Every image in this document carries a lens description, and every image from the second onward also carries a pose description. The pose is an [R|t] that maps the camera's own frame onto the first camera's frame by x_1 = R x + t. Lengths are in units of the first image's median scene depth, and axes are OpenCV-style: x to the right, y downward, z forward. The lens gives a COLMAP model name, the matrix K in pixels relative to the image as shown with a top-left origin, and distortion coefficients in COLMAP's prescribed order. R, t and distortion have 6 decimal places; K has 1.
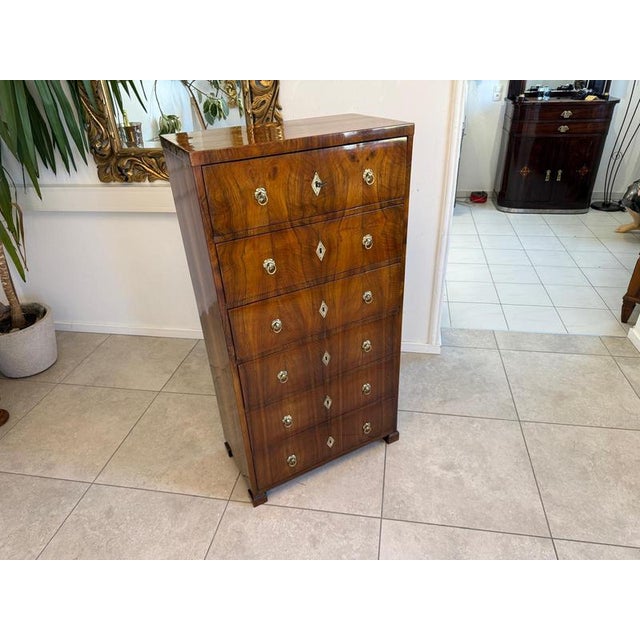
lens RADIAL K [[454.6, 0, 320.7], [0, 454.6, 323.2], [0, 0, 1]] dist [0.056536, -0.096393]
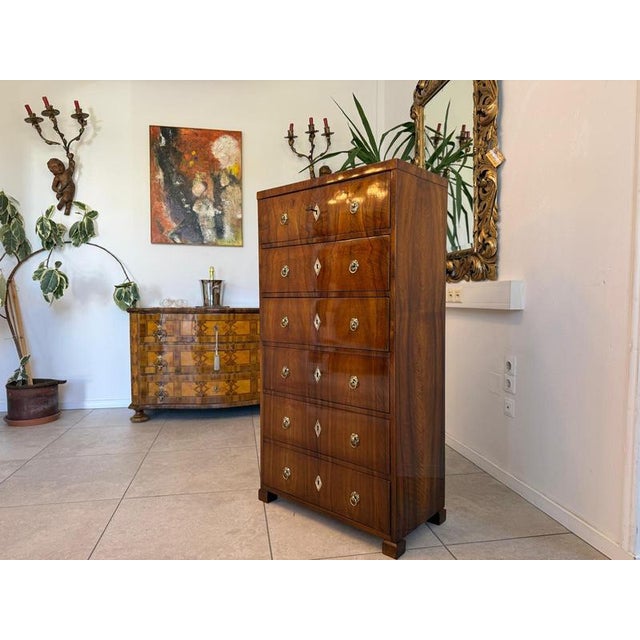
lens RADIAL K [[446.6, 0, 320.0], [0, 446.6, 320.0], [0, 0, 1]] dist [0.096488, -0.176022]
pose [[0.348323, 0.089702, -0.933073, 0.941249], [-0.492516, 0.864451, -0.100755, 0.066963], [0.797558, 0.494649, 0.345288, 0.555772]]
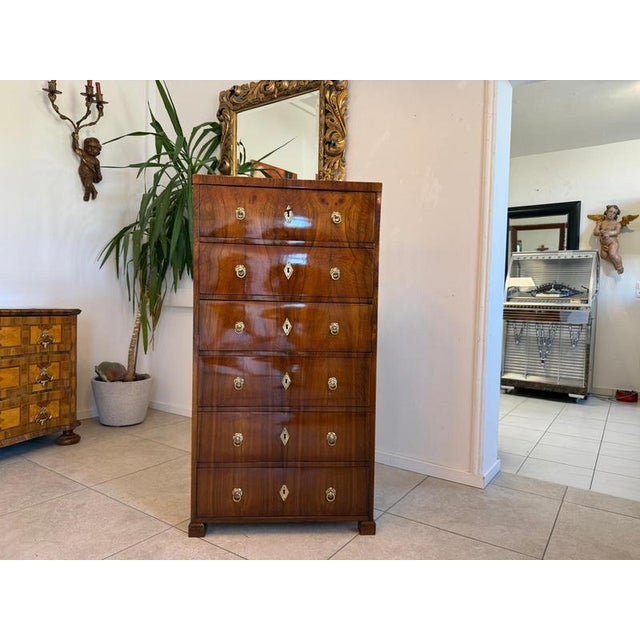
lens RADIAL K [[457.4, 0, 317.7], [0, 457.4, 319.1], [0, 0, 1]] dist [0.025109, -0.040245]
pose [[0.908086, 0.081454, -0.410785, 0.473470], [-0.266930, 0.868401, -0.417885, 0.355472], [0.322688, 0.489127, 0.810325, 0.106199]]
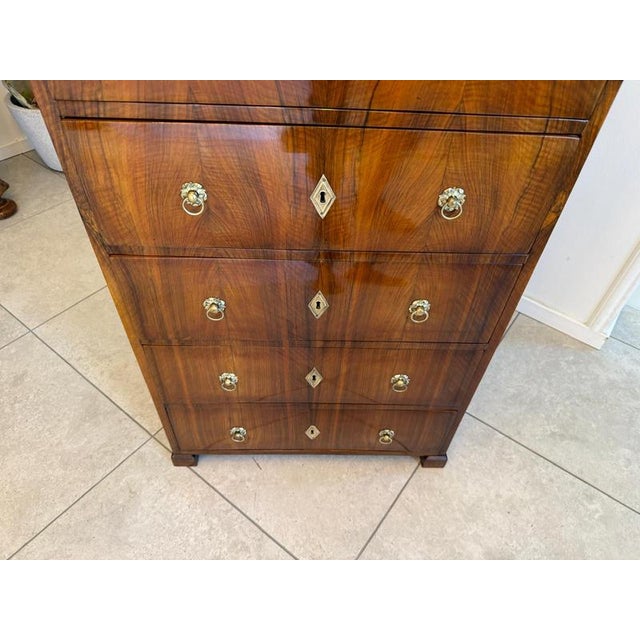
lens RADIAL K [[454.9, 0, 318.9], [0, 454.9, 324.6], [0, 0, 1]] dist [0.034759, -0.059987]
pose [[0.883019, 0.389090, -0.262461, 0.137686], [-0.305021, 0.900770, 0.309154, -0.047072], [0.356706, -0.192932, 0.914078, 0.545281]]
